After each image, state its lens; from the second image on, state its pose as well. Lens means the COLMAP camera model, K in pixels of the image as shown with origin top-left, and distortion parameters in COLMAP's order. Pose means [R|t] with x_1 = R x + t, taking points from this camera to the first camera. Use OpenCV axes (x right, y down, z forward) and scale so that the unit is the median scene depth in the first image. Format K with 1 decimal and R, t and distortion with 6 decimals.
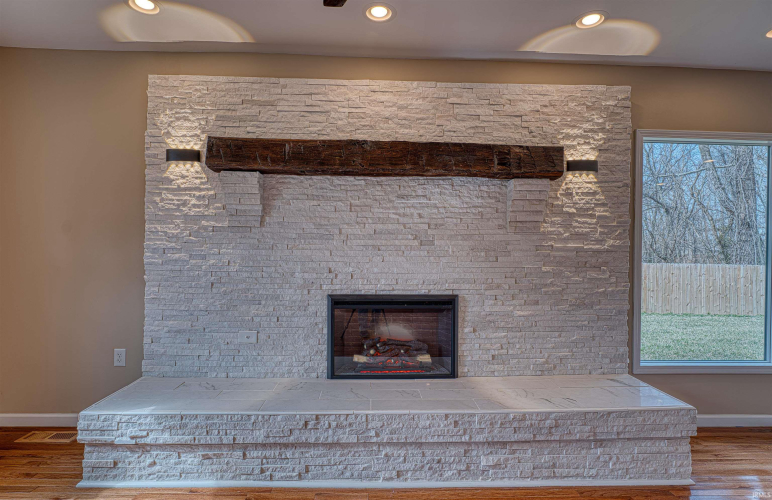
lens RADIAL K [[377.8, 0, 386.1], [0, 377.8, 249.1], [0, 0, 1]] dist [-0.004259, -0.000073]
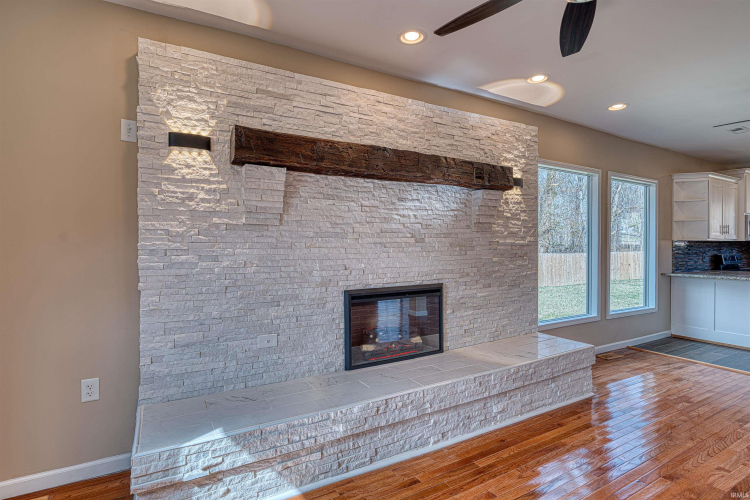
lens RADIAL K [[367.4, 0, 375.5], [0, 367.4, 247.5], [0, 0, 1]] dist [-0.003578, 0.000006]
pose [[0.890707, -0.017478, 0.454241, -0.539821], [0.013307, 0.999835, 0.012379, -0.010318], [-0.454382, -0.004981, 0.890793, 0.056512]]
